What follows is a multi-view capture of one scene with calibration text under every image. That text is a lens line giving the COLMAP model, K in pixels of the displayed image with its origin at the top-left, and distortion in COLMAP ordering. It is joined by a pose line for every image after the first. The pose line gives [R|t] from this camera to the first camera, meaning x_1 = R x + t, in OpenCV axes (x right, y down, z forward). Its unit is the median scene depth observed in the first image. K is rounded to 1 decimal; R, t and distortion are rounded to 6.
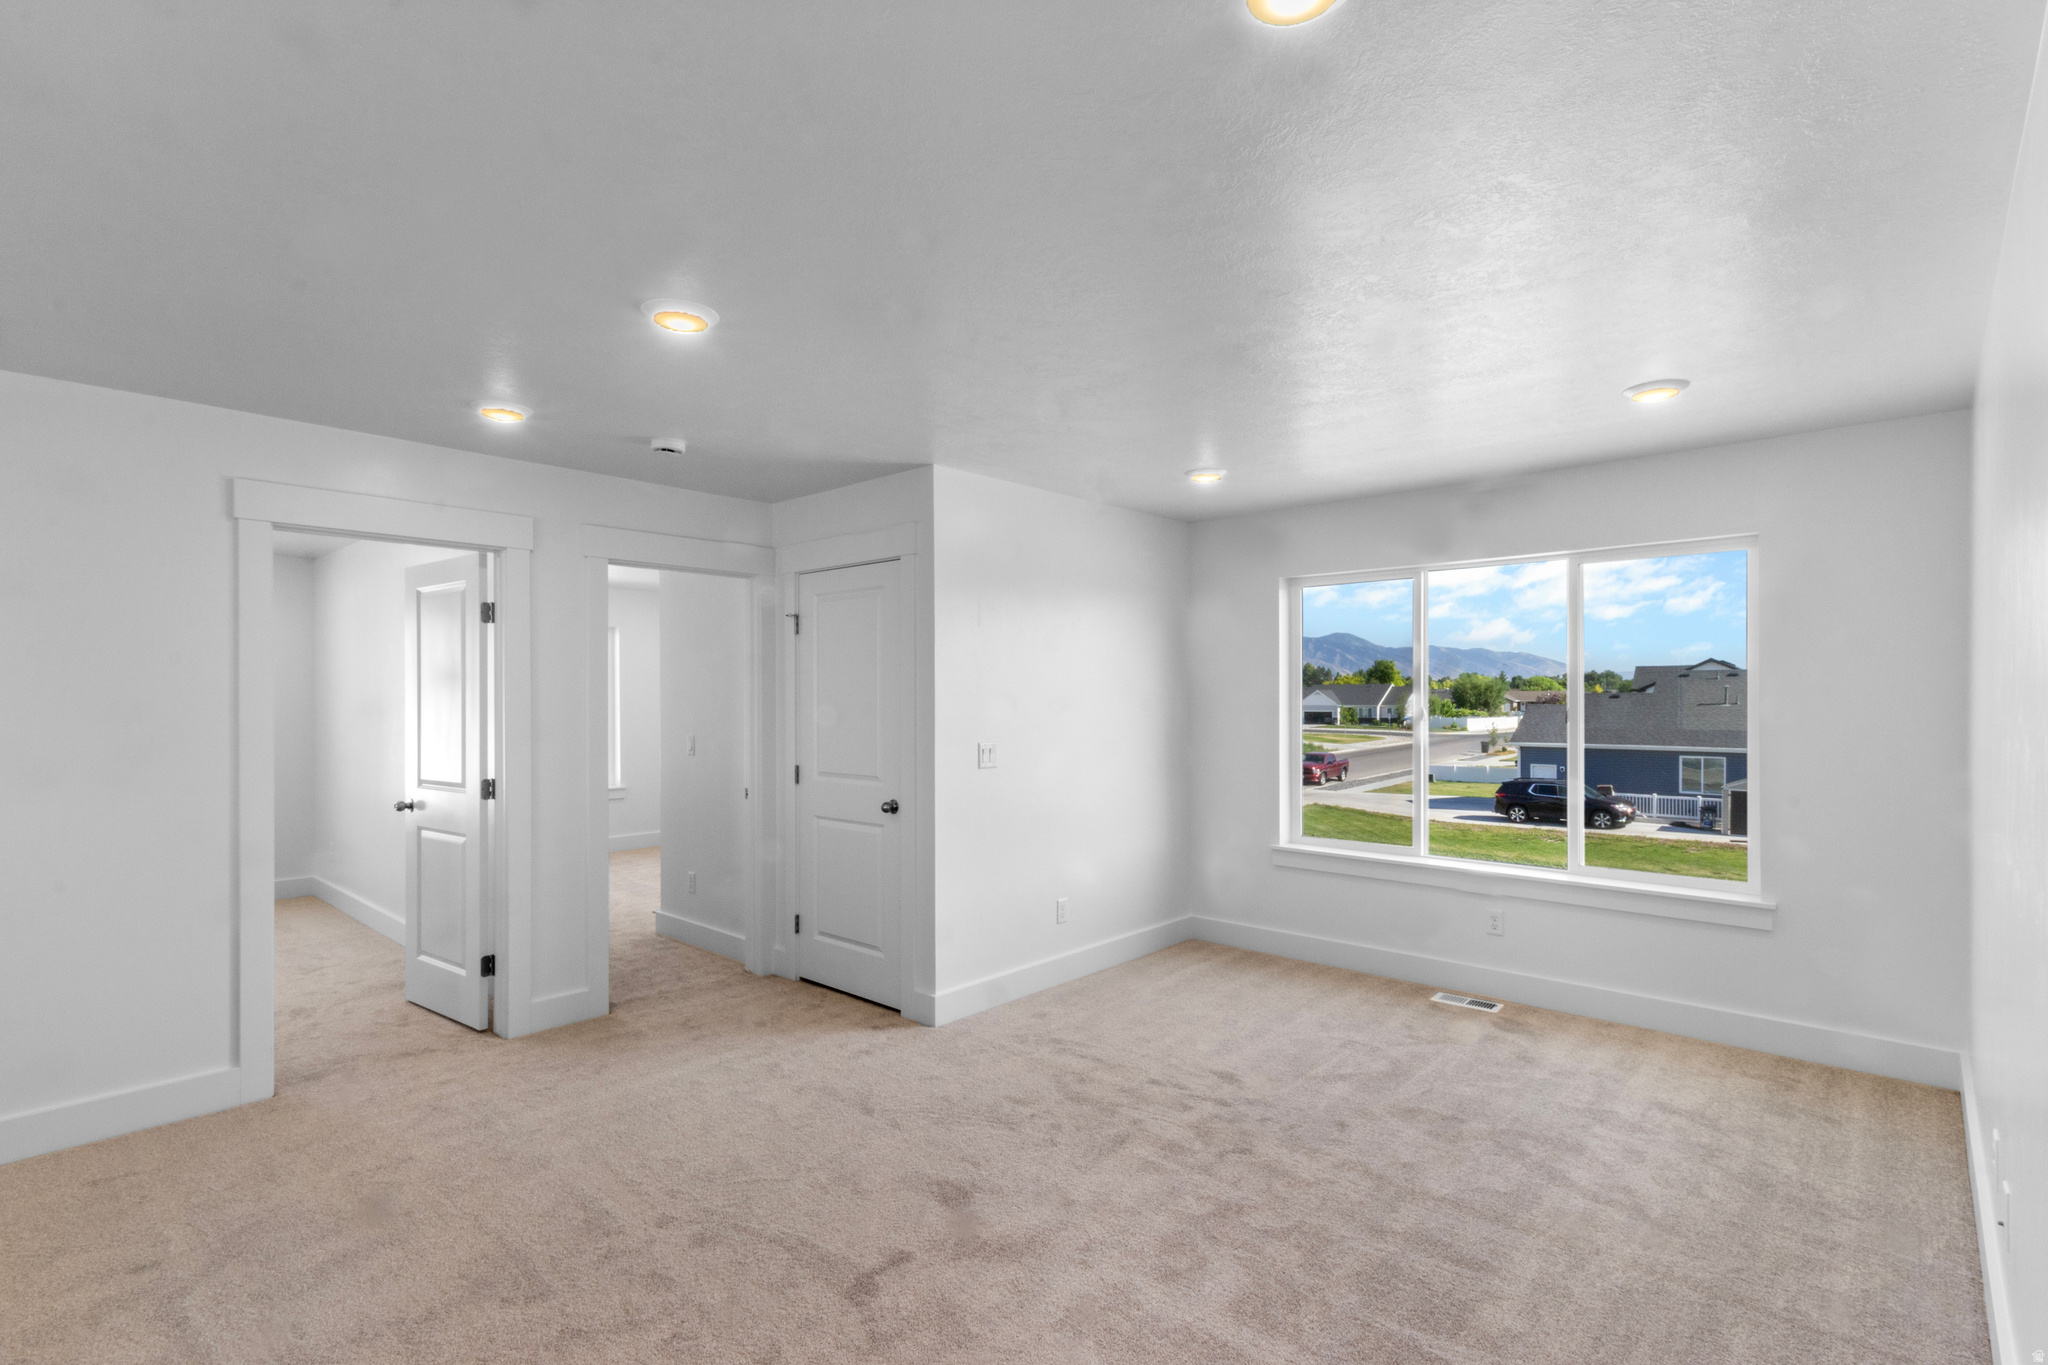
lens RADIAL K [[959.0, 0, 1036.9], [0, 959.0, 690.5], [0, 0, 1]] dist [0.009881, 0.000205]
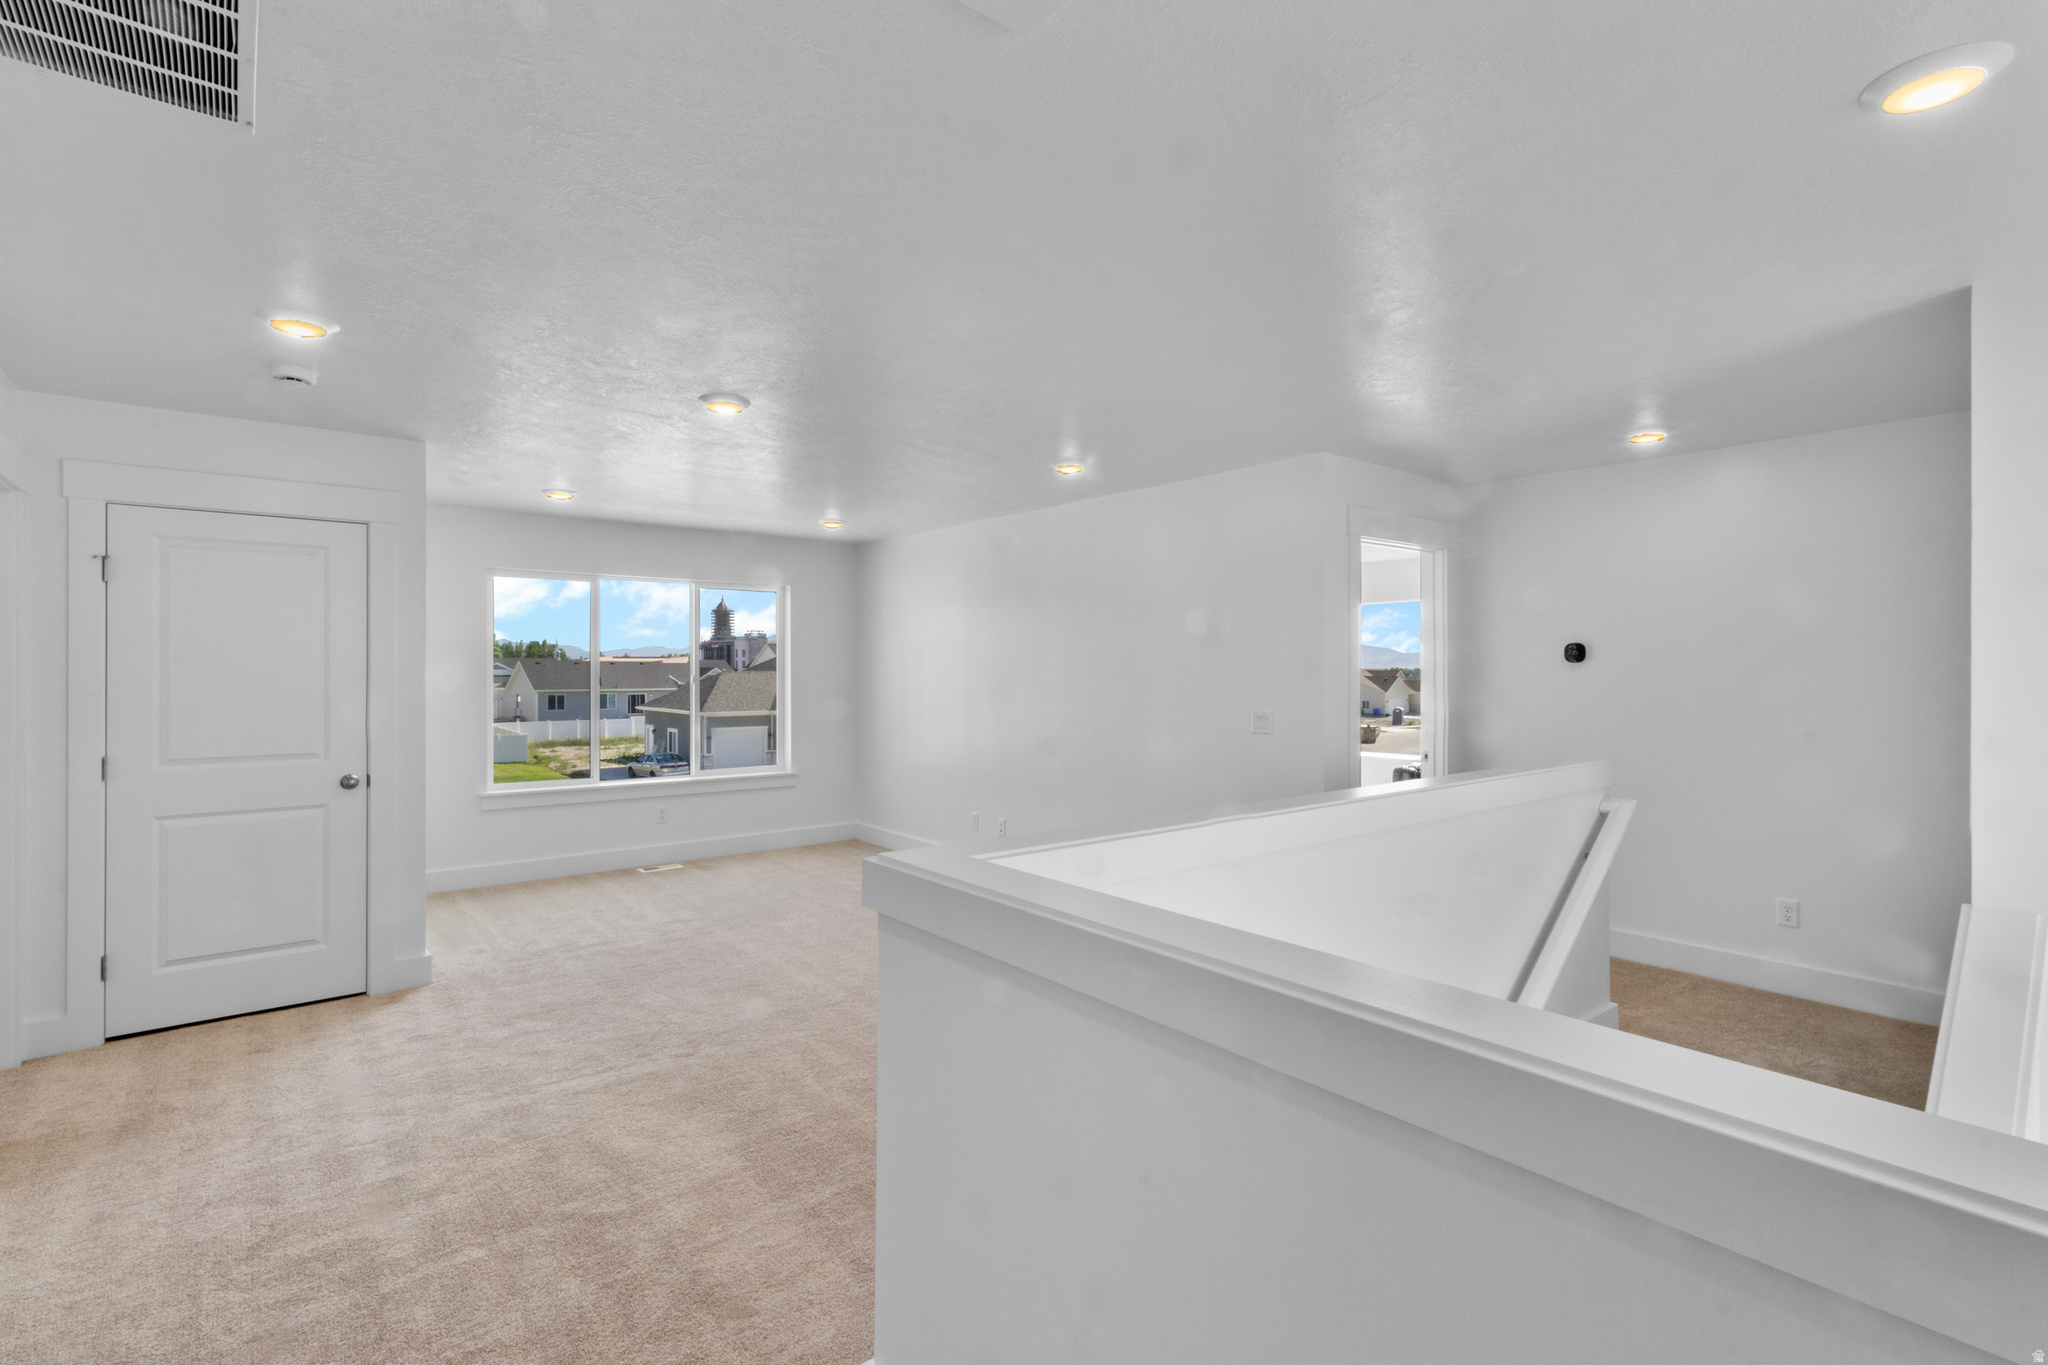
lens RADIAL K [[932.2, 0, 1026.0], [0, 932.2, 670.5], [0, 0, 1]] dist [0.008236, 0.000793]
pose [[0.158791, 0.001717, 0.987311, -1.009838], [-0.004724, 0.999988, -0.000979, 0.008759], [-0.987301, -0.004508, 0.158798, 0.204503]]
